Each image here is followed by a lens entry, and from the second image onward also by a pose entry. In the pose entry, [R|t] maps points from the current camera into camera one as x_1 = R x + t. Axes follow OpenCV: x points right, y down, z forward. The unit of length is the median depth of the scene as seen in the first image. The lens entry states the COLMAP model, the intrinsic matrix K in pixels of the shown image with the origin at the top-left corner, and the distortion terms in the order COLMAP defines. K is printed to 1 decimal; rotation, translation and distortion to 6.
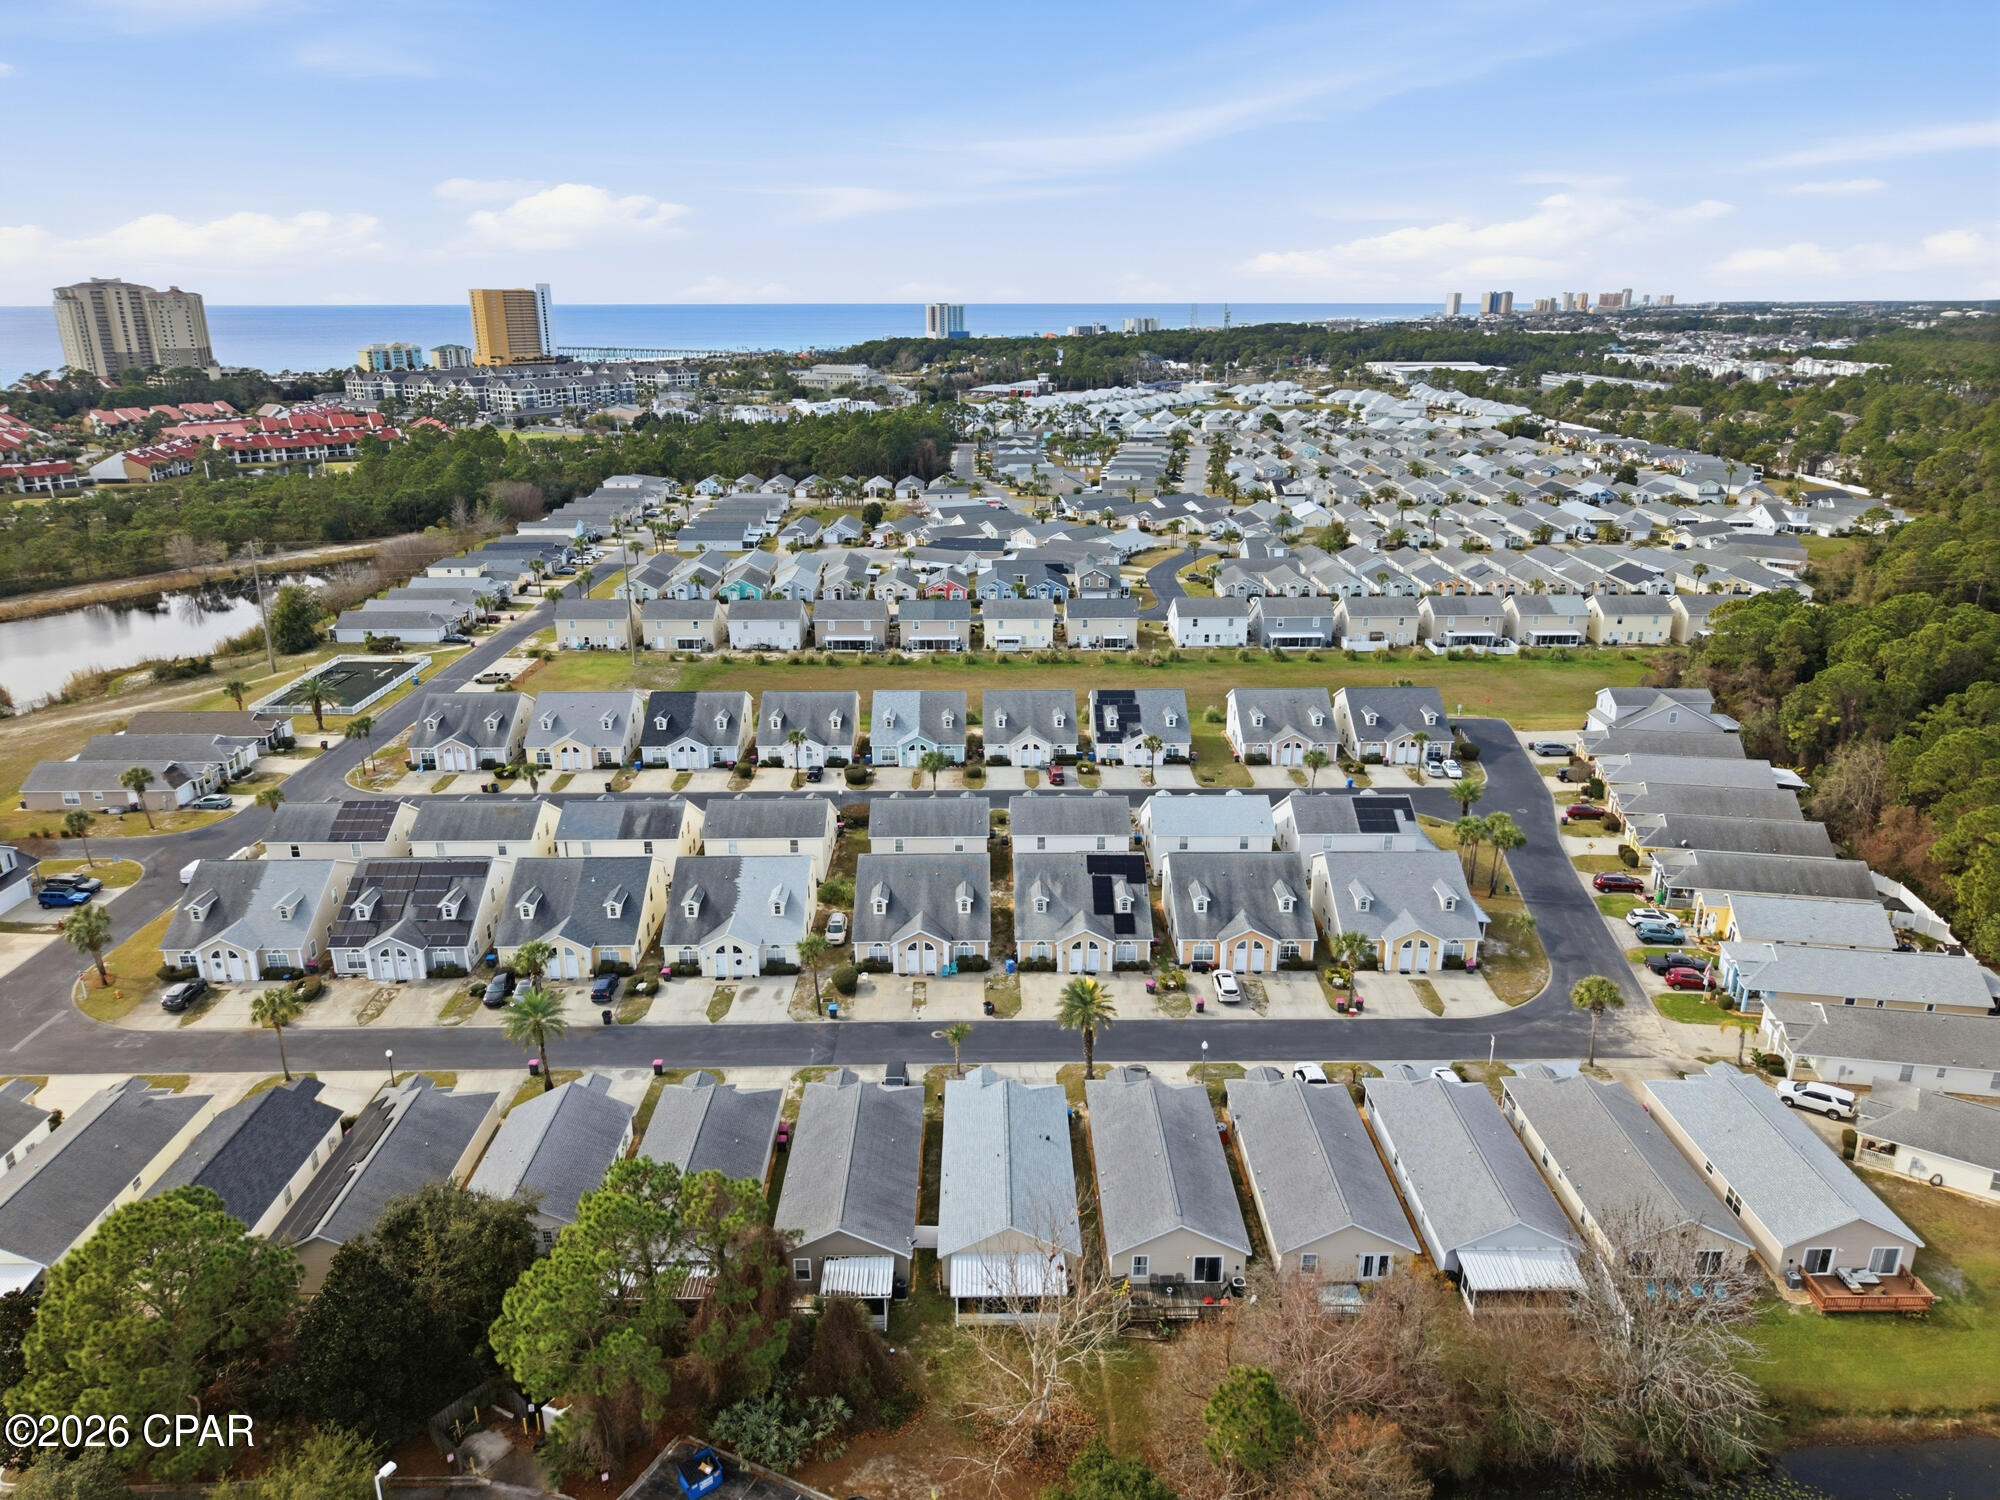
lens RADIAL K [[1334.7, 0, 1000.0], [0, 1334.7, 750.0], [0, 0, 1]] dist [0.004024, -0.000660]
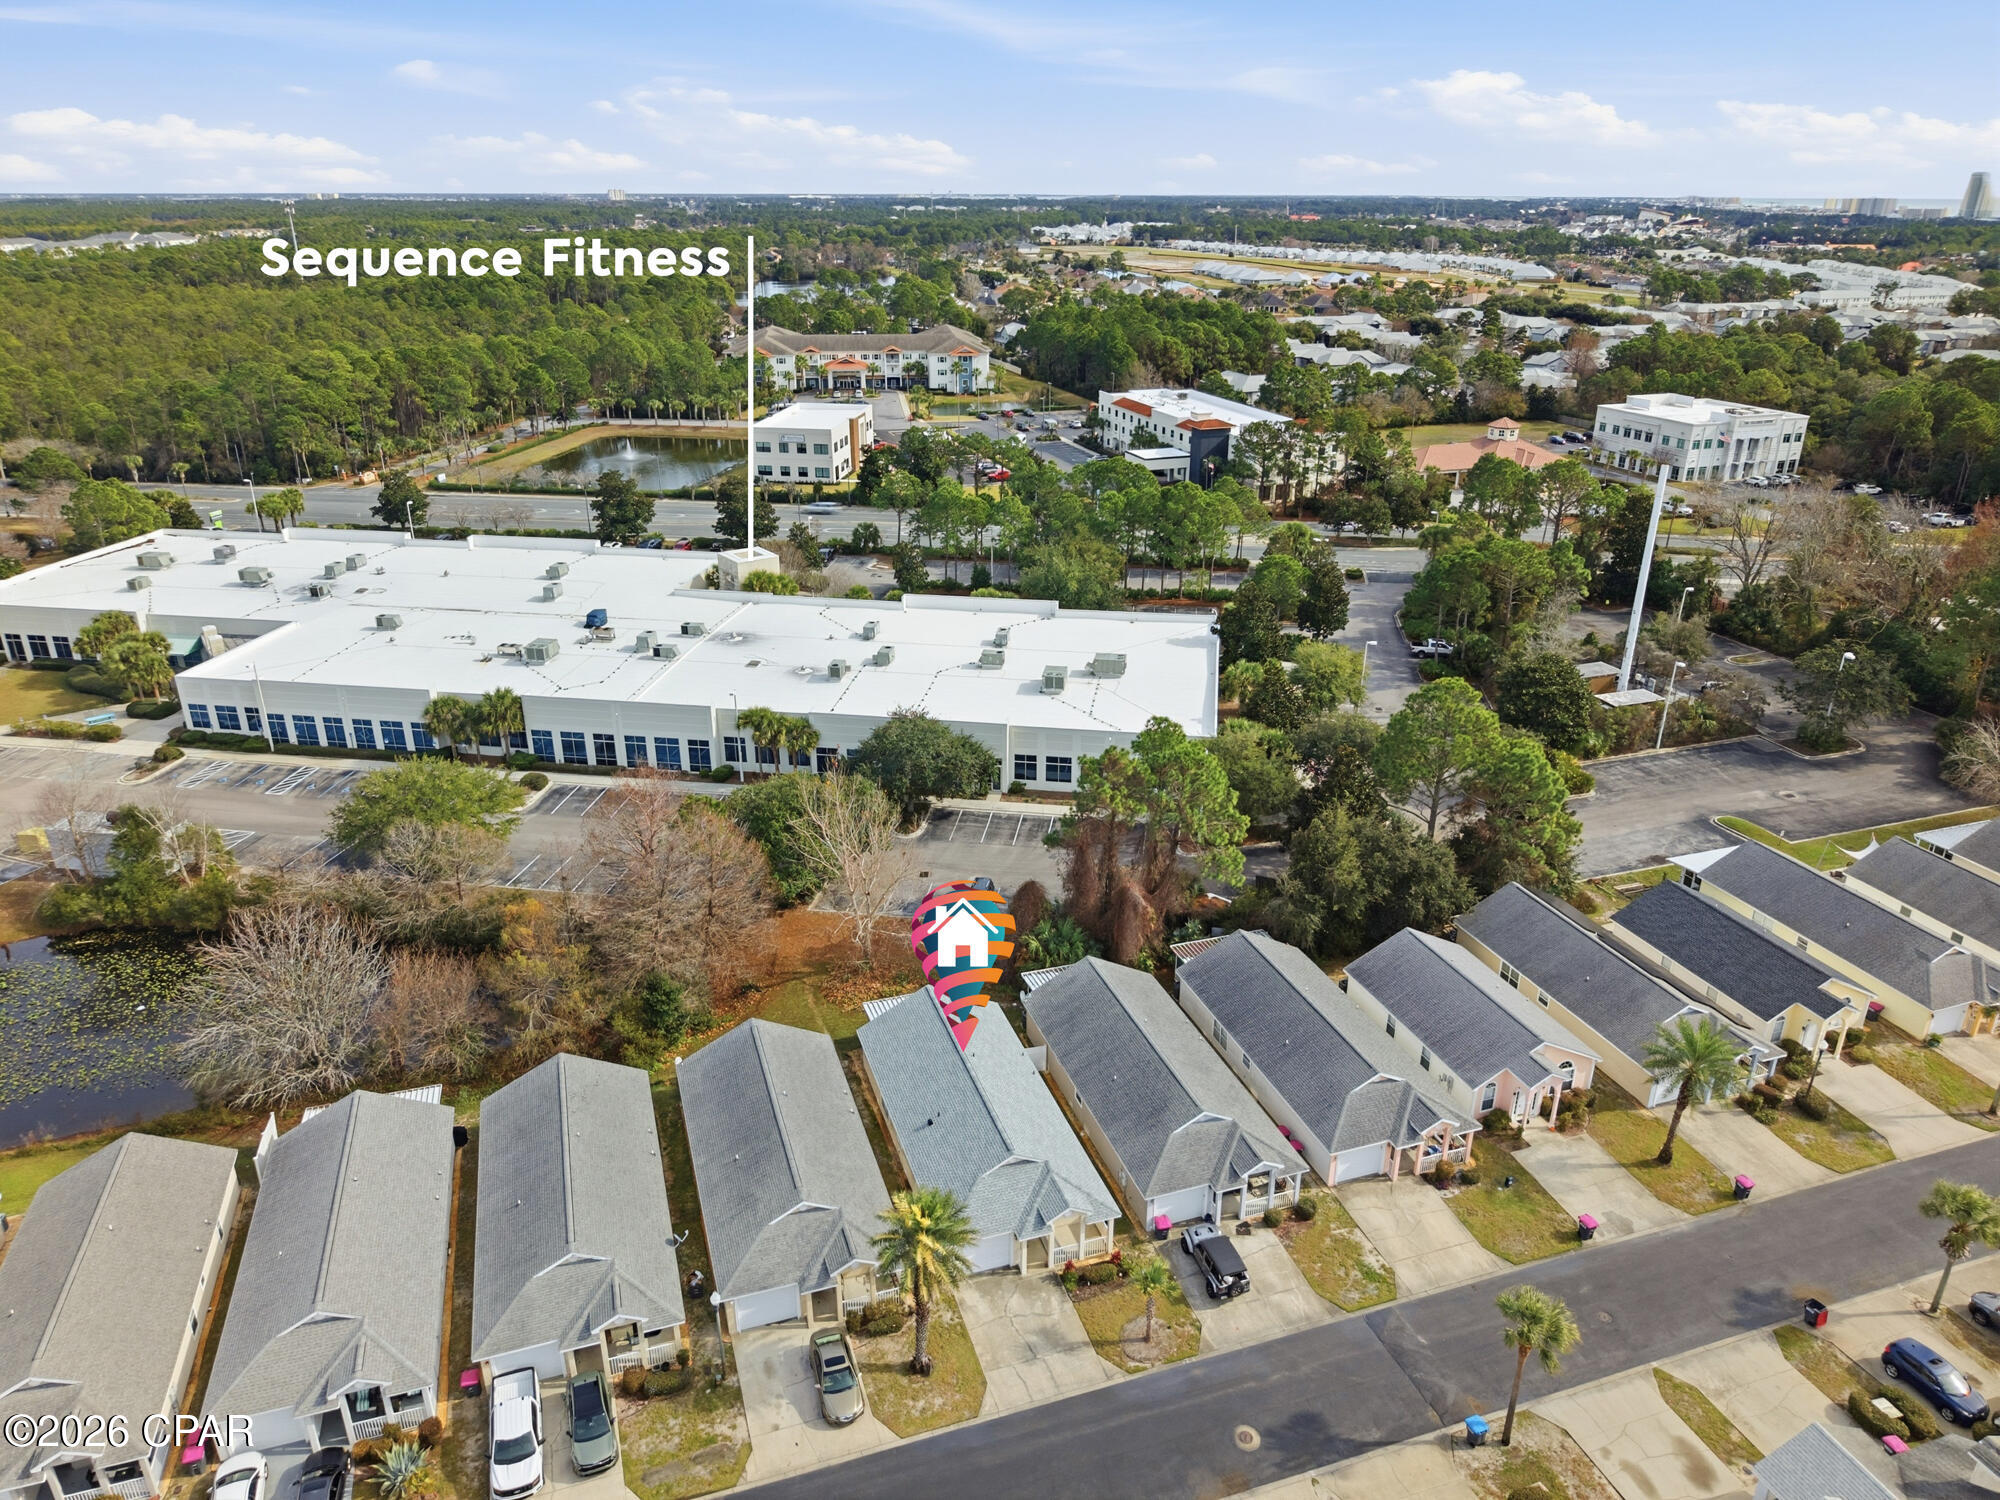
lens RADIAL K [[1334.7, 0, 1000.0], [0, 1334.7, 750.0], [0, 0, 1]] dist [0.004024, -0.000660]
pose [[-0.950994, 0.123049, -0.283671, 0.101333], [-0.094954, 0.756864, 0.646638, -0.201232], [0.294268, 0.641885, -0.708089, 0.770726]]
